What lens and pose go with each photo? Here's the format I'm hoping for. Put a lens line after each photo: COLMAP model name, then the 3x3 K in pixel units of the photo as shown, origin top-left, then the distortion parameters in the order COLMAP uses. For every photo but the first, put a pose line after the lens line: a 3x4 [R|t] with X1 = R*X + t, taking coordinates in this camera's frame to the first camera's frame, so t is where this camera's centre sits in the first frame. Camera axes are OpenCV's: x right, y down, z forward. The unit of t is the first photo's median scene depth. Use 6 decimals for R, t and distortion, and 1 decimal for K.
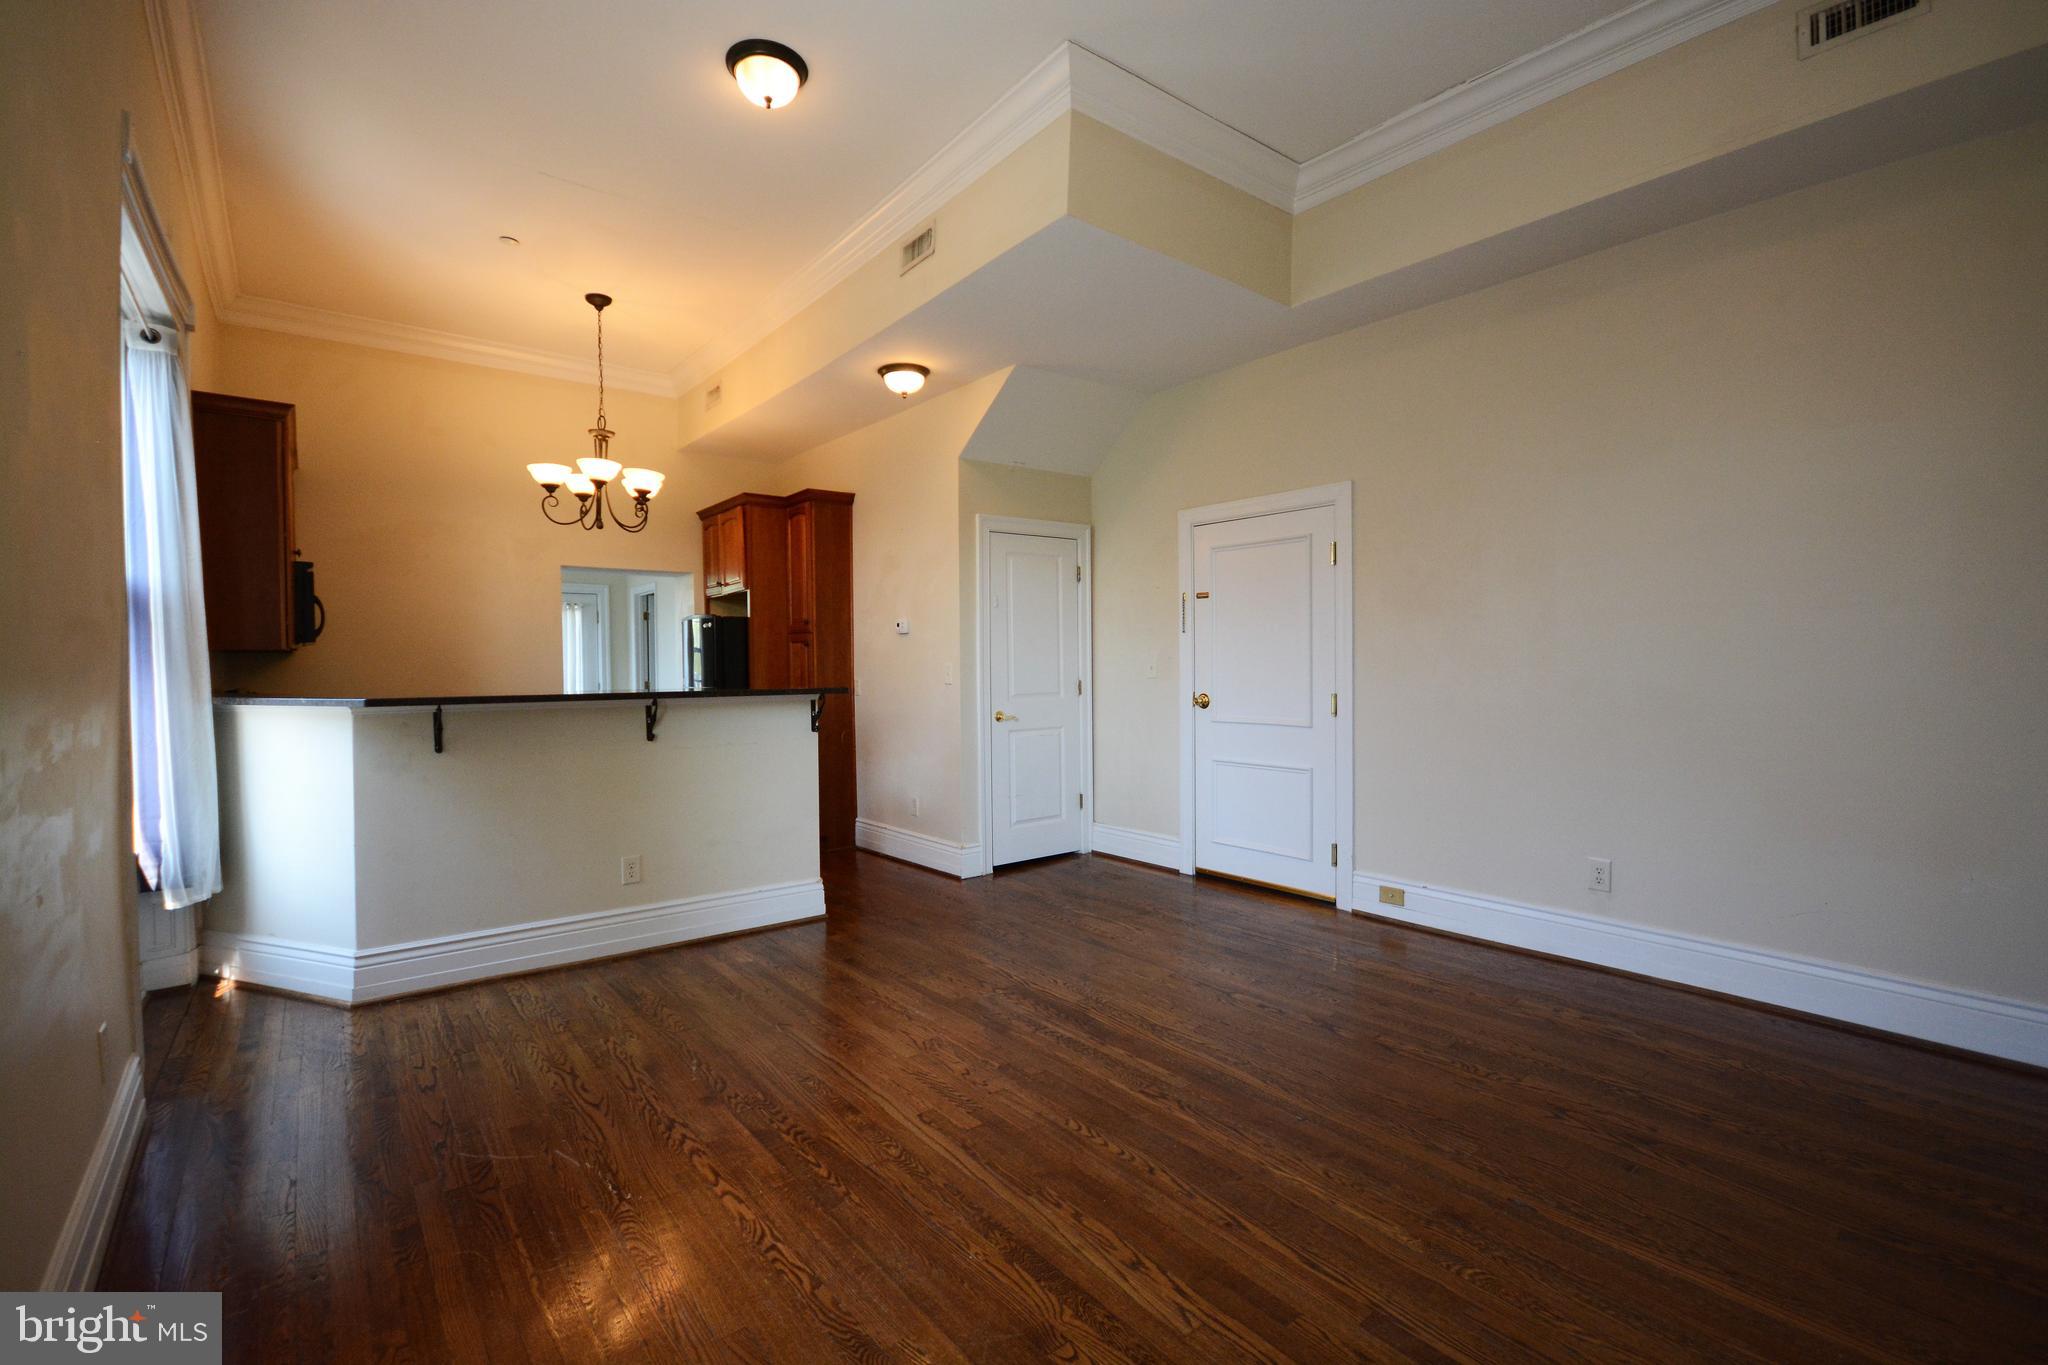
lens RADIAL K [[900.4, 0, 1022.3], [0, 900.4, 680.2], [0, 0, 1]] dist [-0.003710, 0.000392]
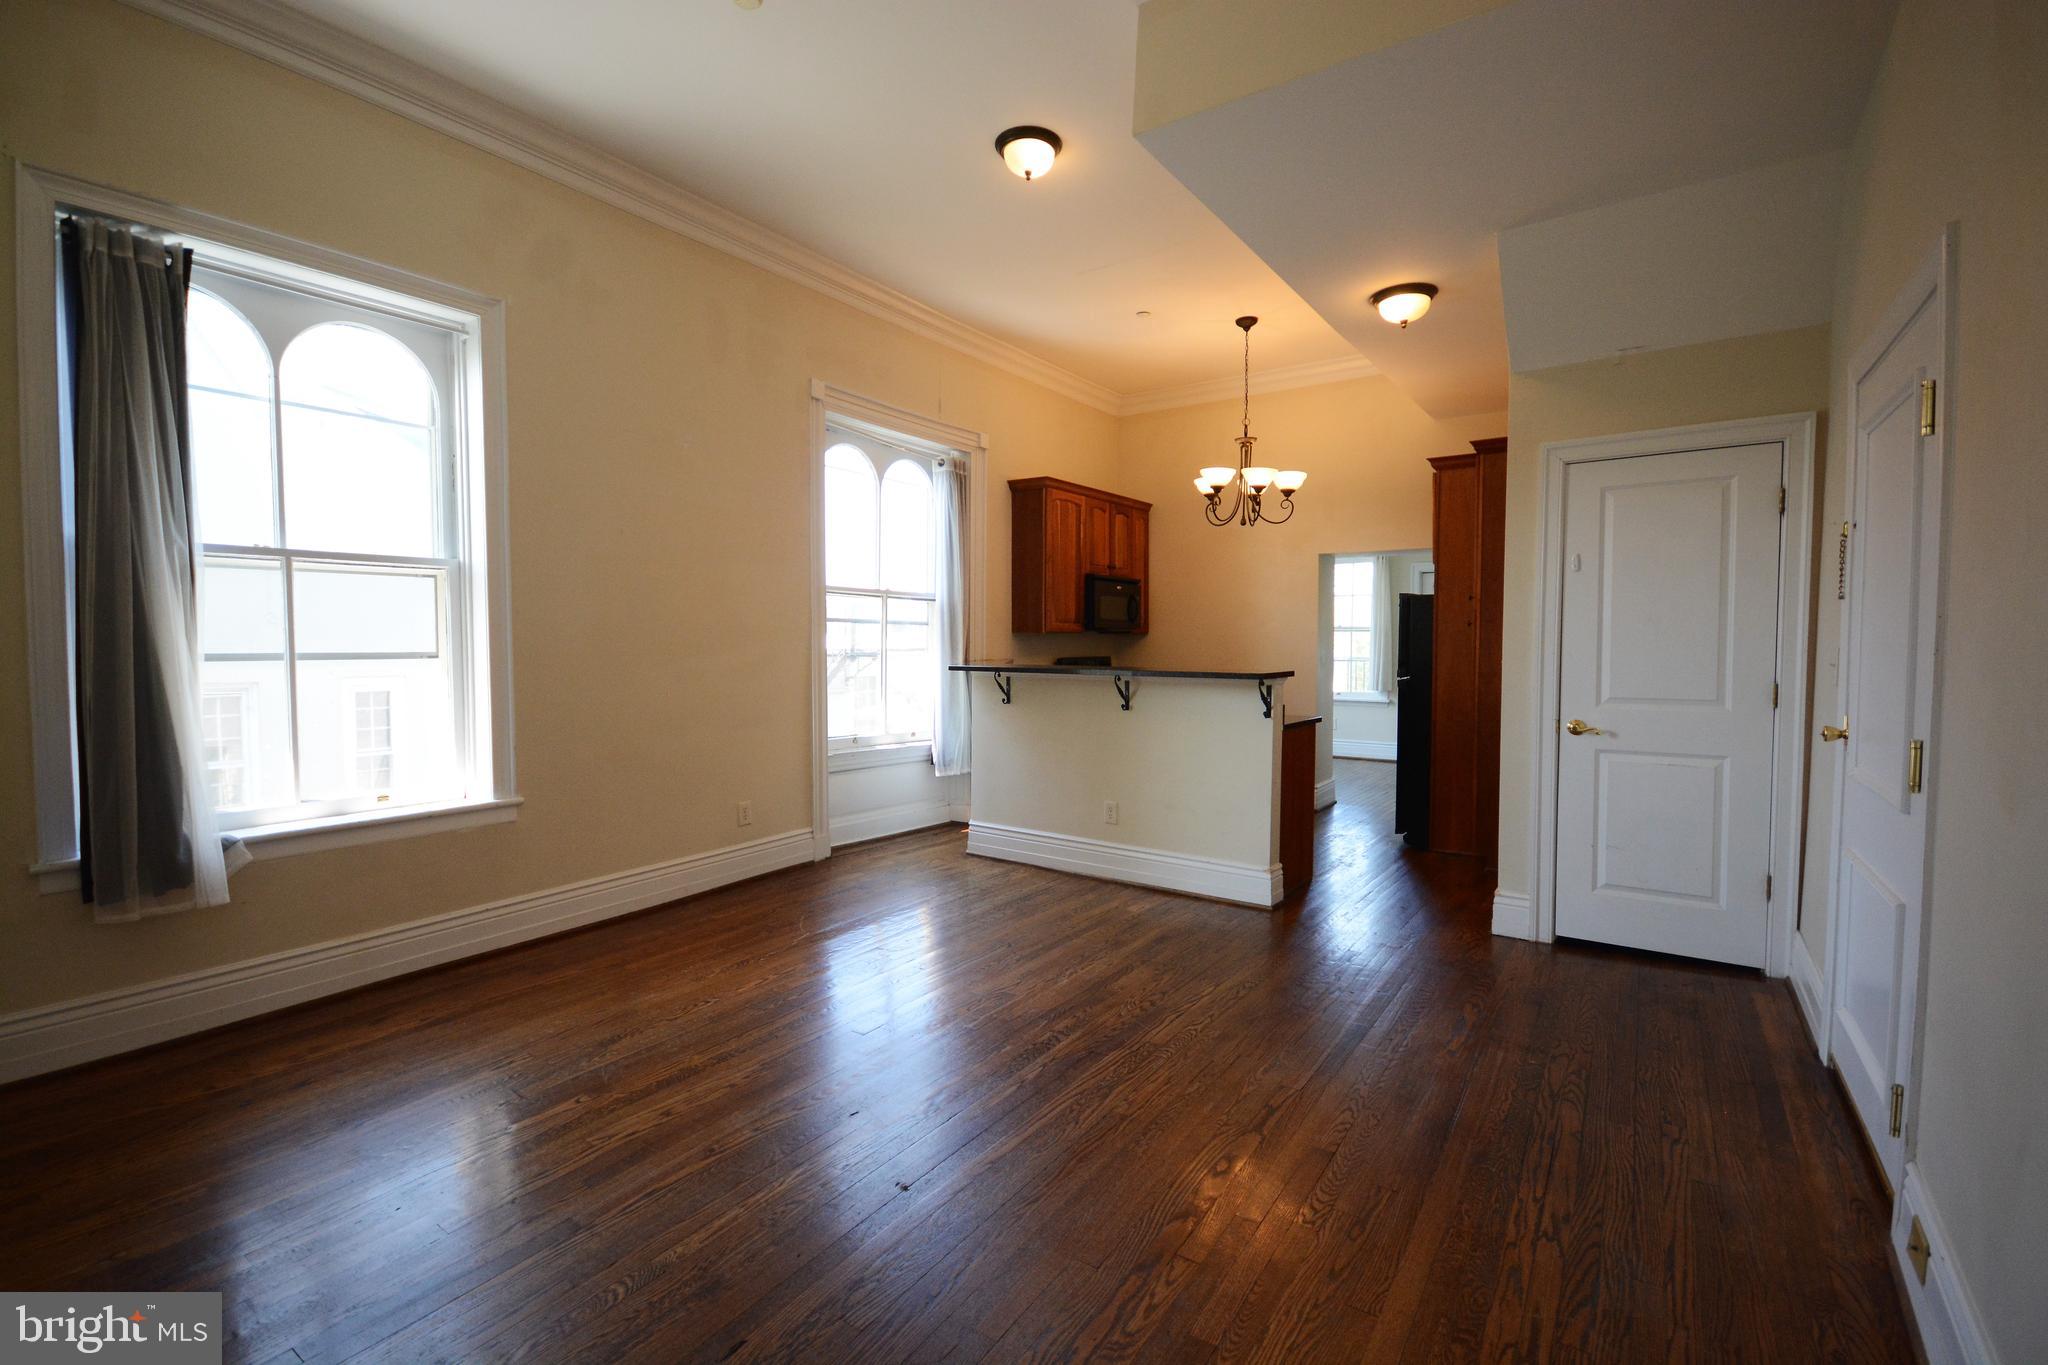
lens RADIAL K [[900.4, 0, 1022.3], [0, 900.4, 680.2], [0, 0, 1]] dist [-0.003710, 0.000392]
pose [[0.281625, 0.052514, -0.958086, 0.728762], [-0.022071, 0.998592, 0.048246, -0.028988], [0.959271, 0.007558, 0.282388, 0.544561]]
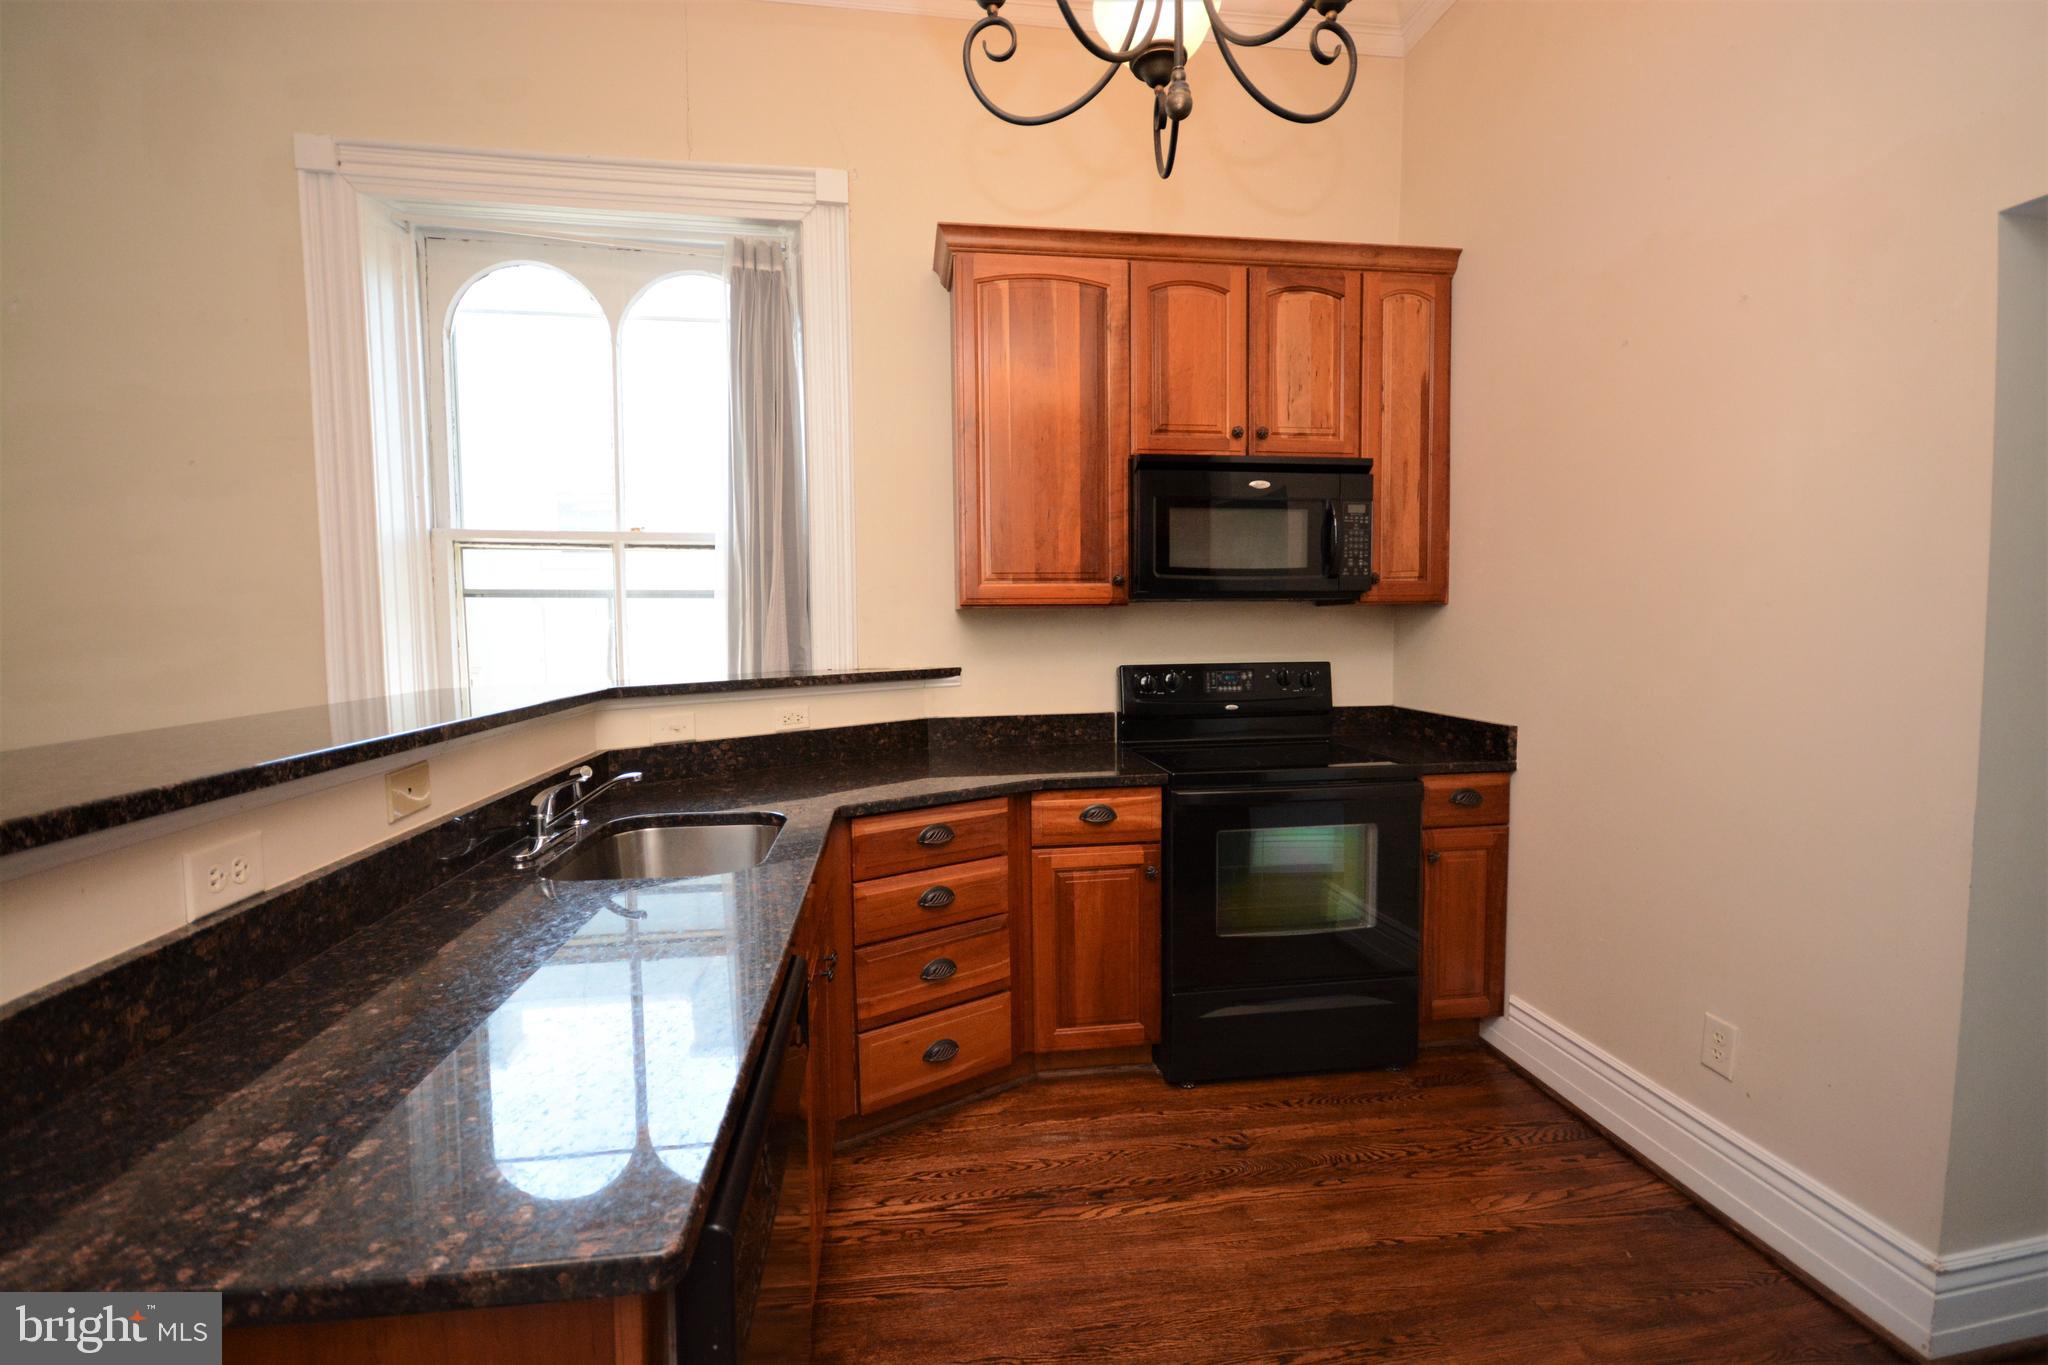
lens RADIAL K [[900.4, 0, 1022.3], [0, 900.4, 680.2], [0, 0, 1]] dist [-0.003710, 0.000392]
pose [[-0.504935, 0.068308, -0.860450, -0.265181], [-0.003375, 0.996700, 0.081105, -0.038119], [0.863151, 0.043857, -0.503038, 1.435387]]
